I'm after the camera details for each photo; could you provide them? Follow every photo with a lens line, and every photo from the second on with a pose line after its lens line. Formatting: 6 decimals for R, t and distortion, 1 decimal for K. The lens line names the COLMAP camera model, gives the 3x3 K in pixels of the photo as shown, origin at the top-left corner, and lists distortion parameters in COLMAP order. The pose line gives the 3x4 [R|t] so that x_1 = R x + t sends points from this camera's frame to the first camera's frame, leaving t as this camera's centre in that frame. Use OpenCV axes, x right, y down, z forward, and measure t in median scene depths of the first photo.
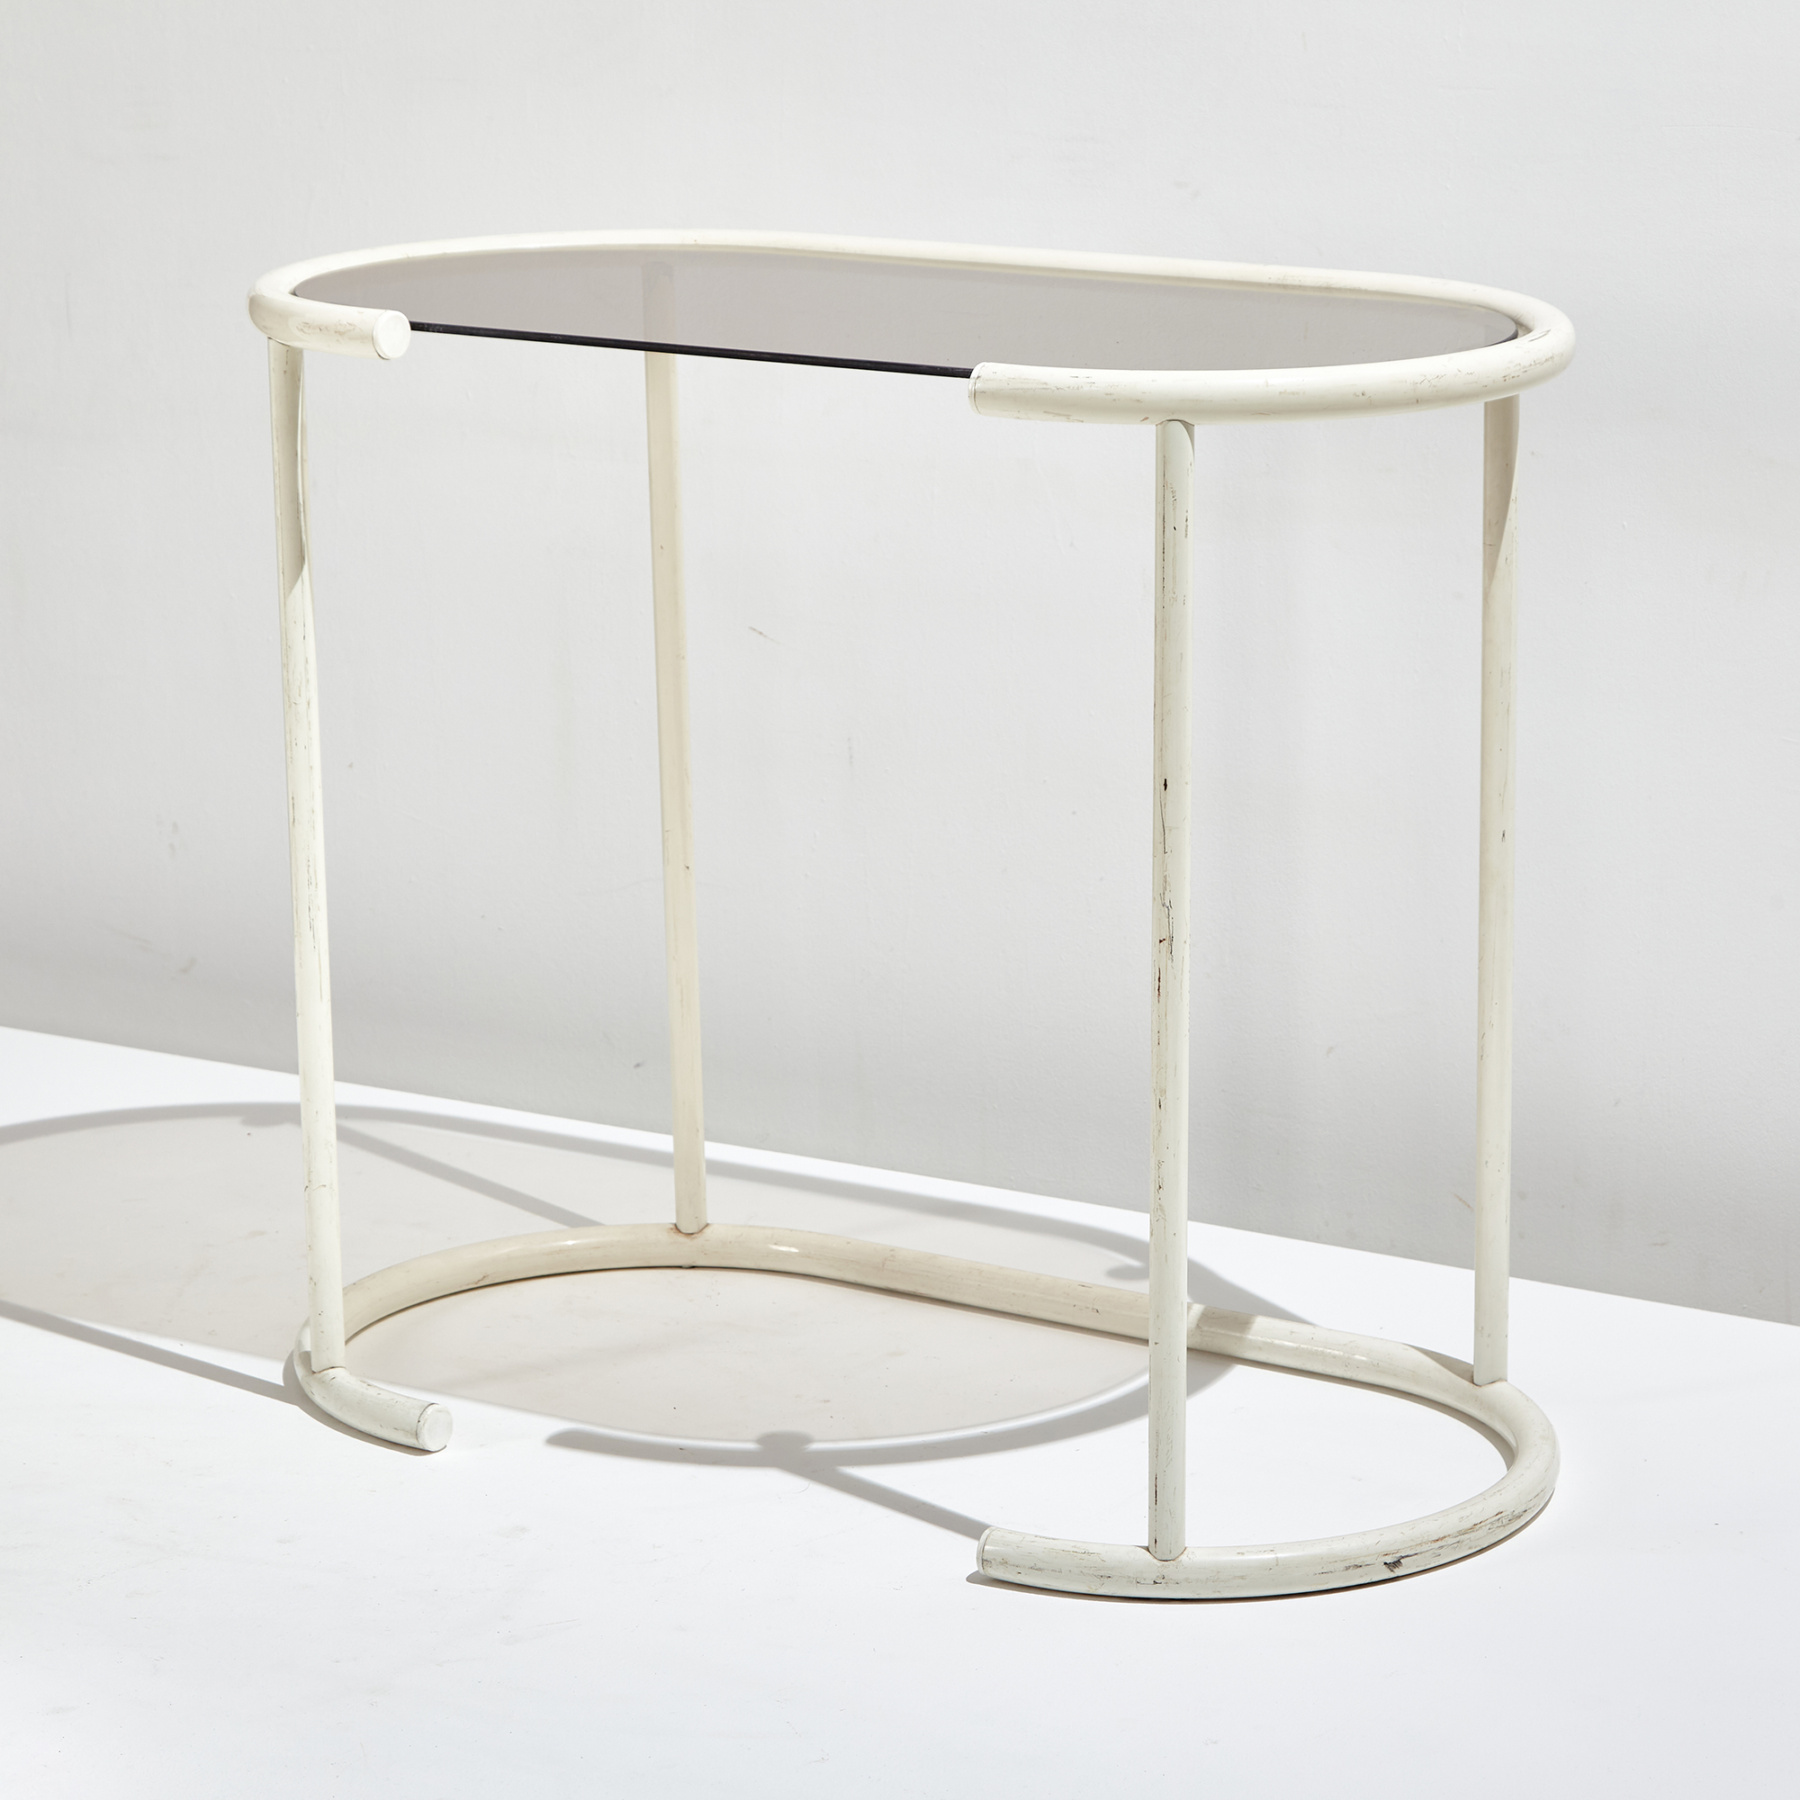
lens RADIAL K [[5811.9, 0, 900.0], [0, 5811.9, 900.0], [0, 0, 1]] dist [-0.064828, 0.828926]
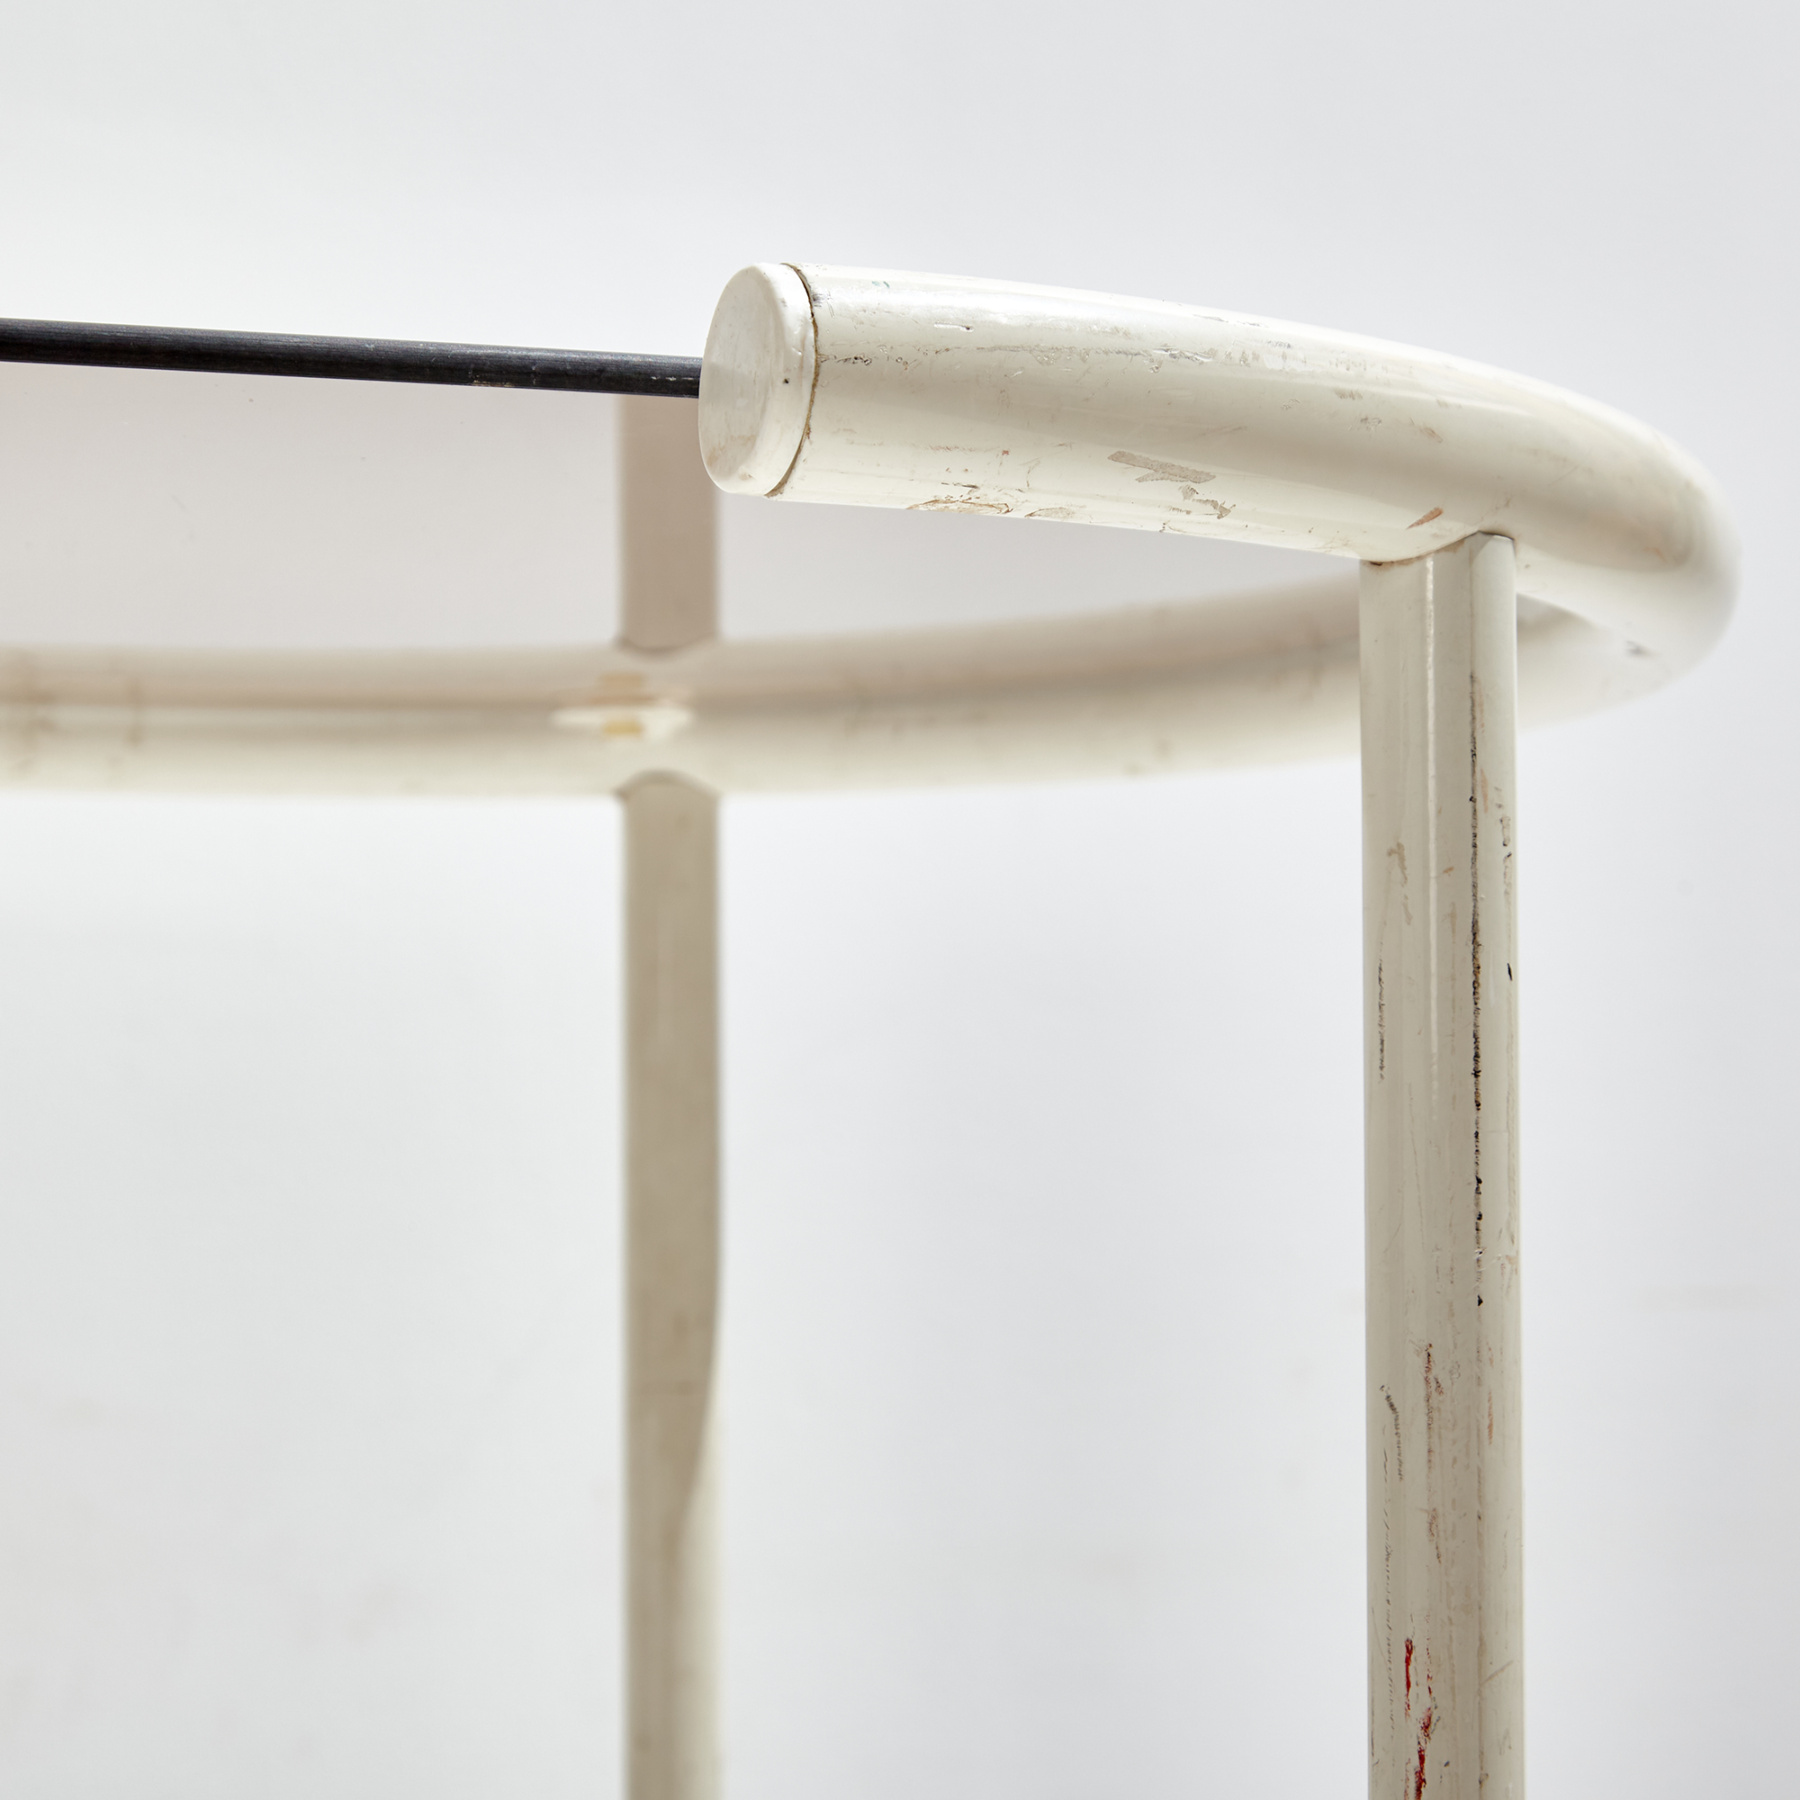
lens RADIAL K [[4511.0, 0, 900.0], [0, 4511.0, 900.0], [0, 0, 1]] dist [-0.004673, -0.117684]
pose [[0.622640, 0.065513, 0.779761, -0.104178], [0.186642, 0.955295, -0.229295, -0.024473], [-0.759924, 0.288305, 0.582578, 0.798512]]
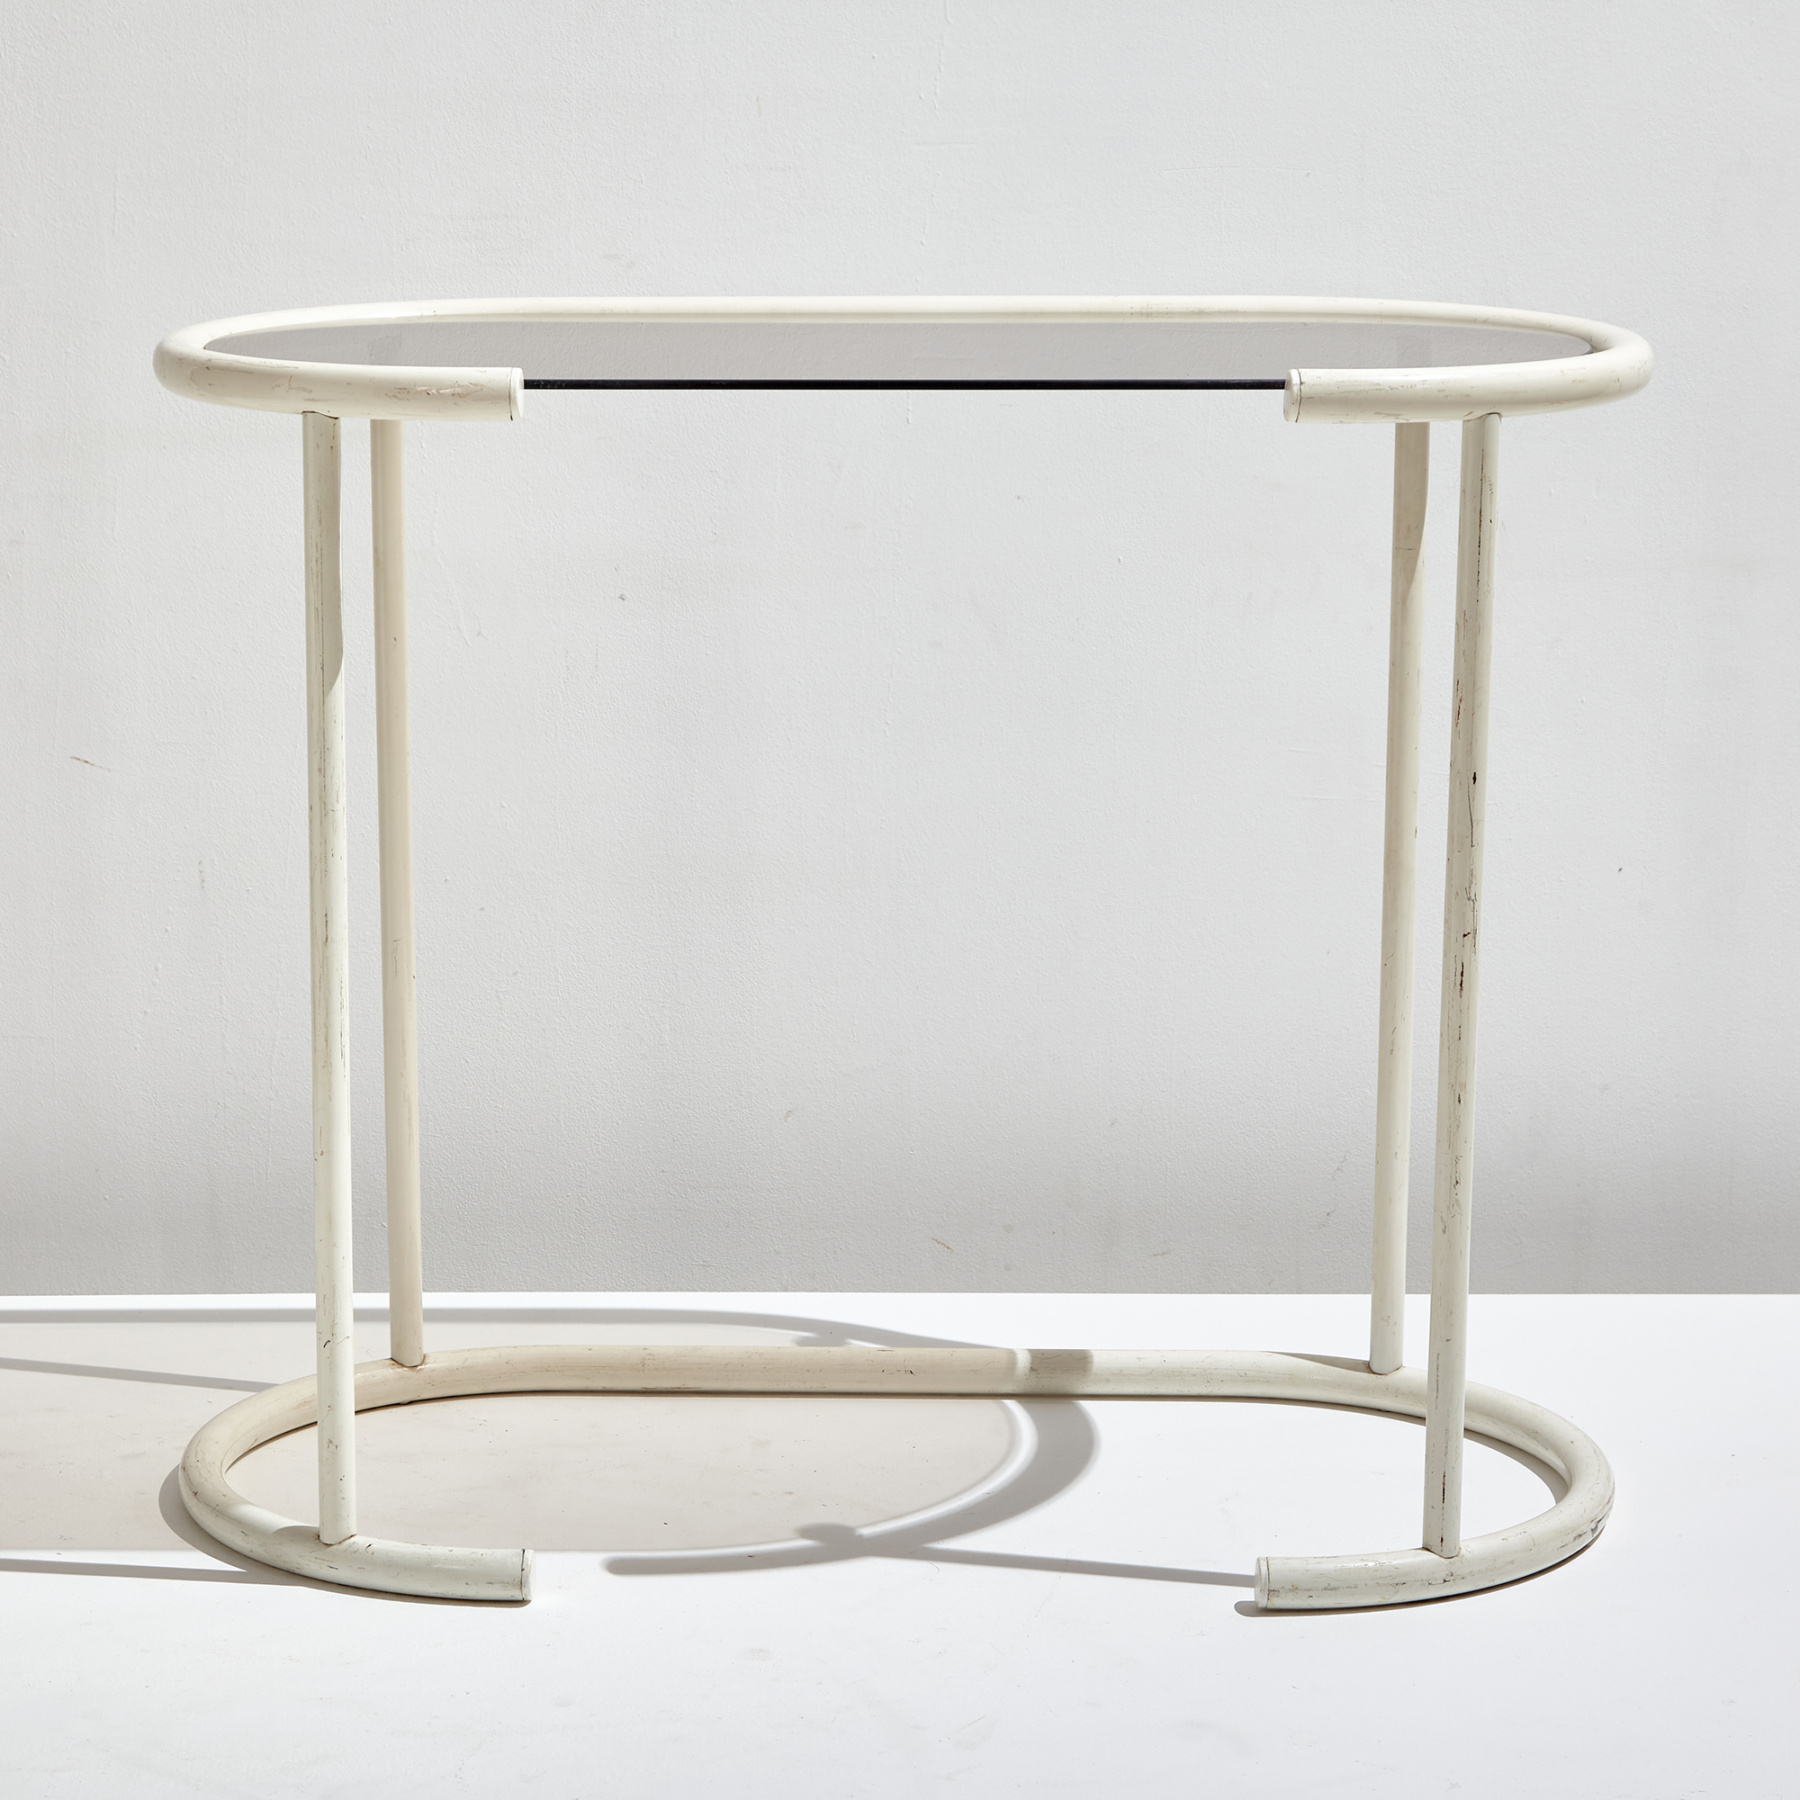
lens RADIAL K [[5500.3, 0, 900.0], [0, 5500.3, 900.0], [0, 0, 1]] dist [0.037037, -1.760428]
pose [[0.849774, -0.098013, 0.517956, -0.476378], [0.116432, 0.993194, -0.003081, -0.006729], [-0.514129, 0.062925, 0.855402, 0.210950]]
